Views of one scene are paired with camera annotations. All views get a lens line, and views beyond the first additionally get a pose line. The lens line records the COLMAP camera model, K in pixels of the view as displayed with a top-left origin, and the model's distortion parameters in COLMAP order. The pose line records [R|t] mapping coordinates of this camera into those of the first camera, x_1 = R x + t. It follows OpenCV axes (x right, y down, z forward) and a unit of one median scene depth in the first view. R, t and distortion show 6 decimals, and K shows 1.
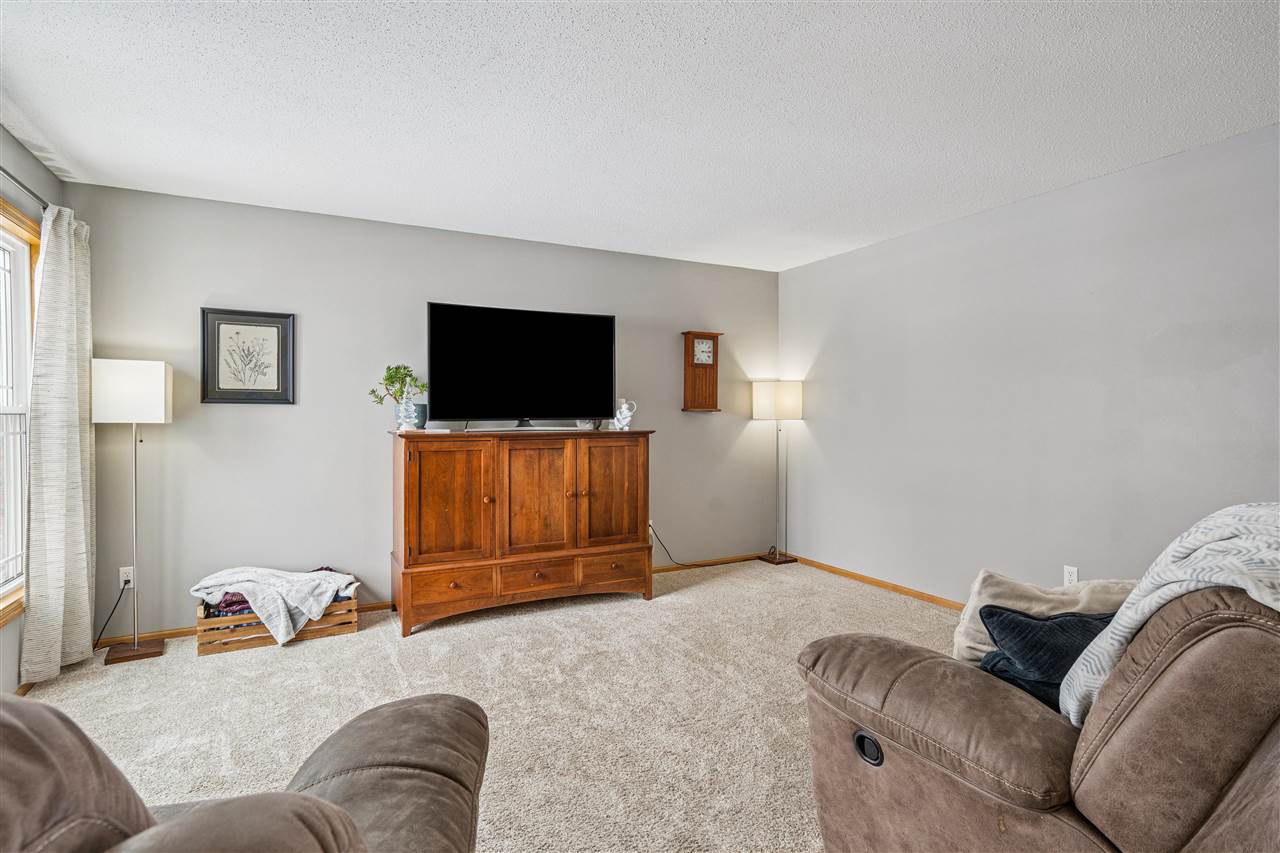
lens RADIAL K [[648.5, 0, 639.0], [0, 648.5, 419.9], [0, 0, 1]] dist [0.002312, 0.001700]
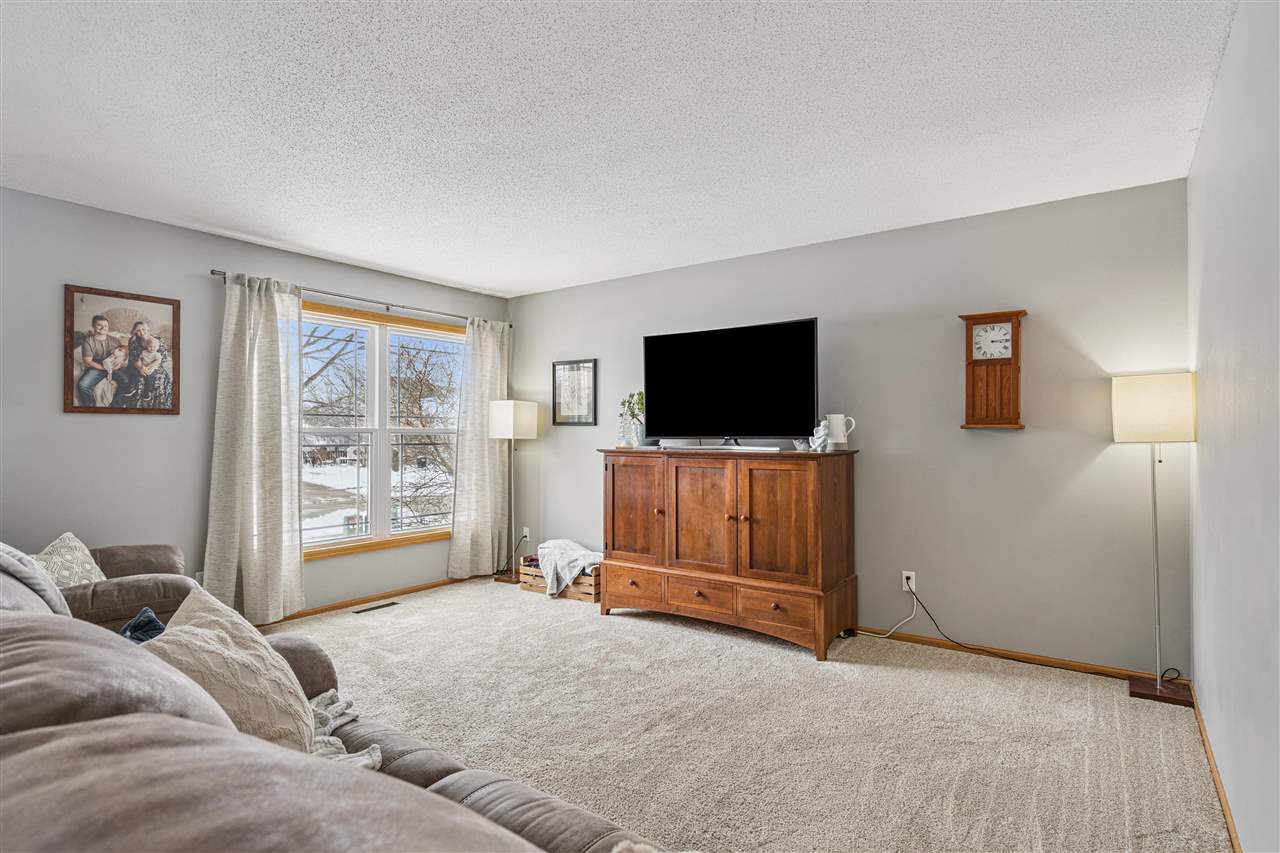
lens RADIAL K [[648.5, 0, 642.0], [0, 648.5, 432.3], [0, 0, 1]] dist [0.002312, 0.001700]
pose [[0.451665, -0.001550, -0.892186, 0.668822], [-0.008501, 0.999946, -0.006040, -0.002427], [0.892147, 0.010312, 0.451627, 0.447050]]
